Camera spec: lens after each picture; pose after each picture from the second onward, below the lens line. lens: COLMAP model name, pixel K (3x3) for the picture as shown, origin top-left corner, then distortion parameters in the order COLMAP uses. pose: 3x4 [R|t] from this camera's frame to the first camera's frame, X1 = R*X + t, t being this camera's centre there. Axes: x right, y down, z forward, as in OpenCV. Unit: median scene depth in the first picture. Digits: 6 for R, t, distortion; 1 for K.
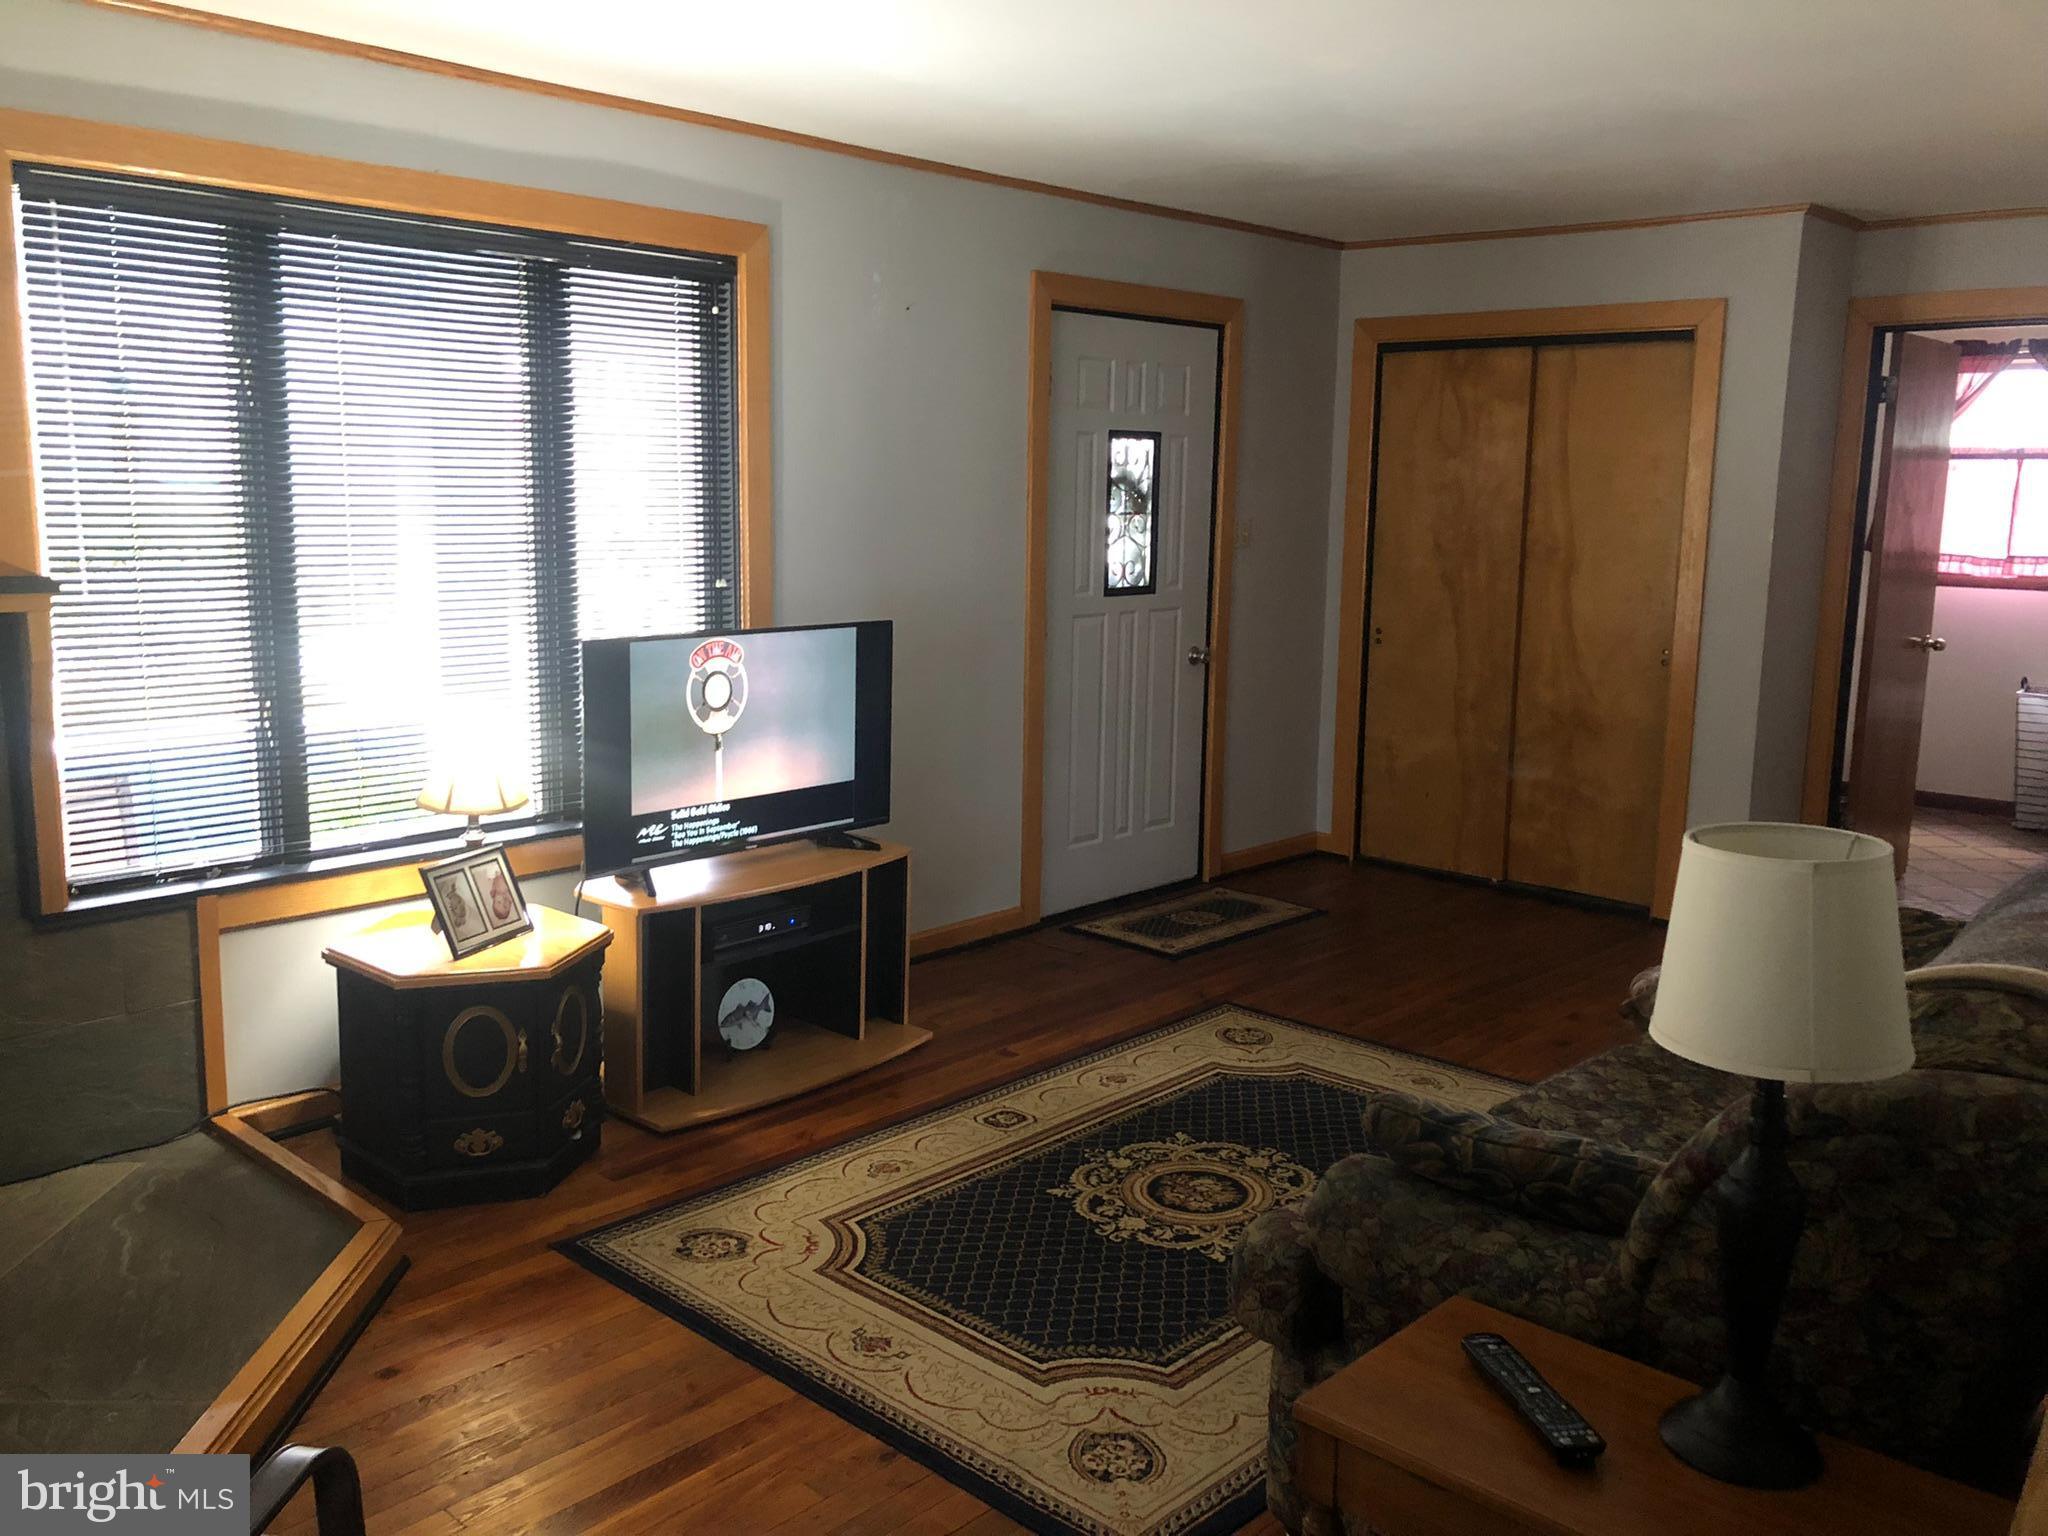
lens RADIAL K [[1649.7, 0, 991.7], [0, 1649.7, 758.3], [0, 0, 1]] dist [0.044197, -0.055815]
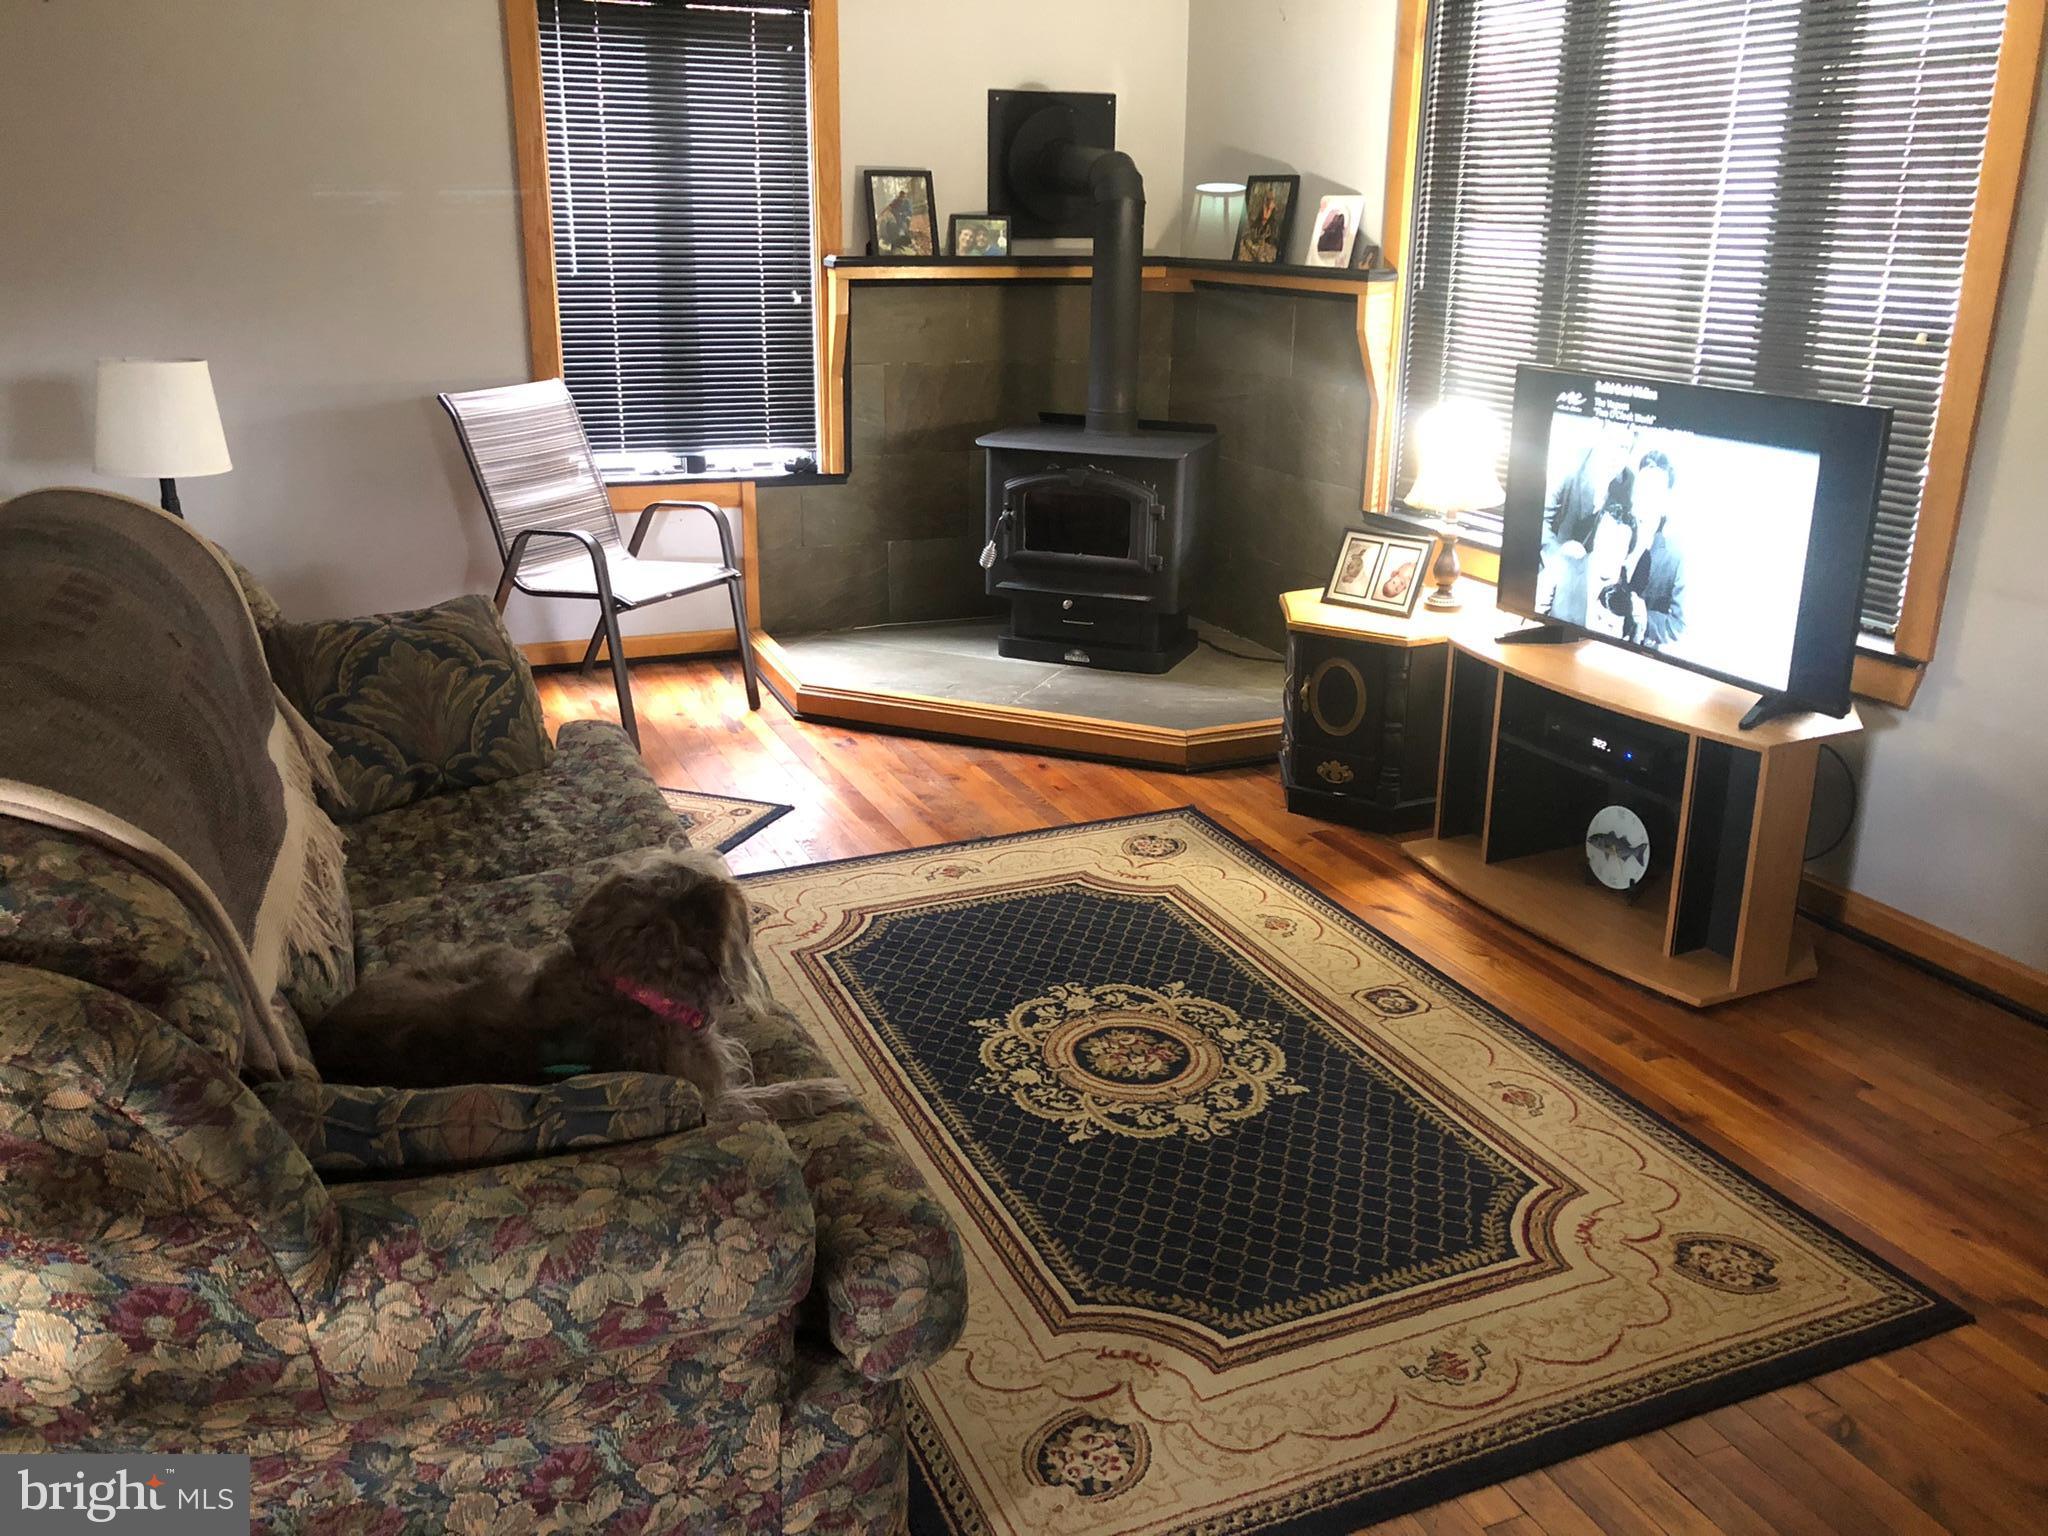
lens RADIAL K [[1649.7, 0, 991.7], [0, 1649.7, 758.3], [0, 0, 1]] dist [0.044197, -0.055815]
pose [[-0.398288, 0.273213, -0.875626, 0.835123], [-0.163478, 0.918183, 0.360852, -0.165841], [0.902575, 0.286869, -0.321037, 1.145092]]
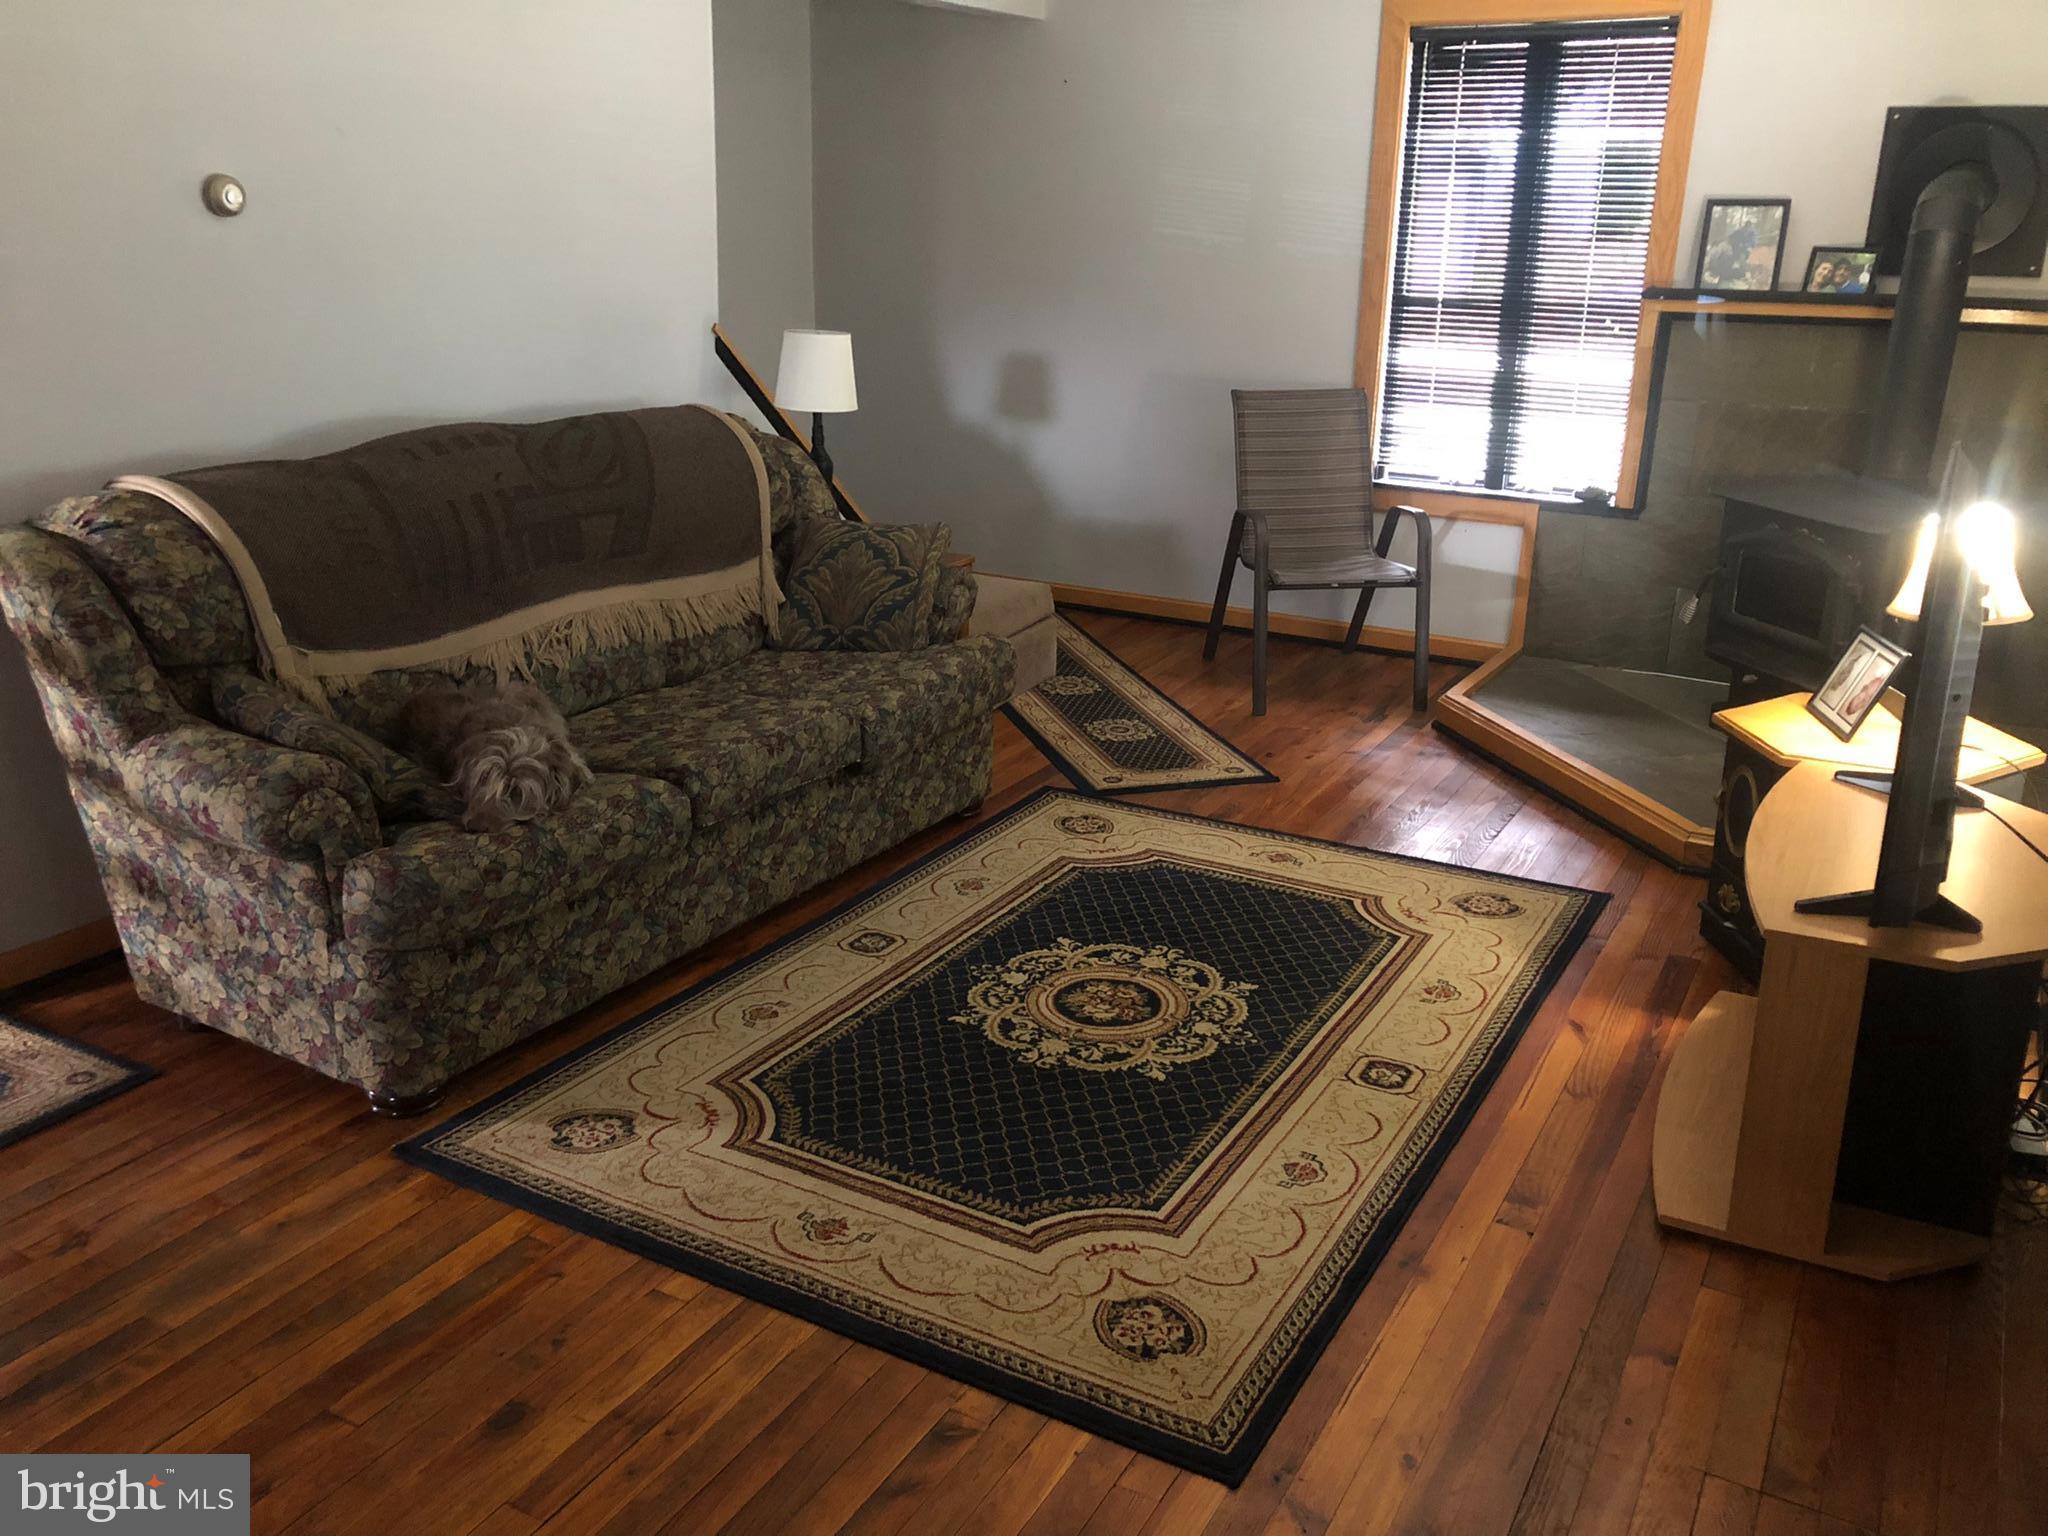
lens RADIAL K [[1664.8, 0, 1026.0], [0, 1664.8, 717.0], [0, 0, 1]] dist [0.061616, -0.012571]
pose [[-0.966233, 0.043015, -0.254053, 0.393057], [-0.074425, 0.897352, 0.434996, -0.280864], [0.246686, 0.439215, -0.863850, 1.700639]]
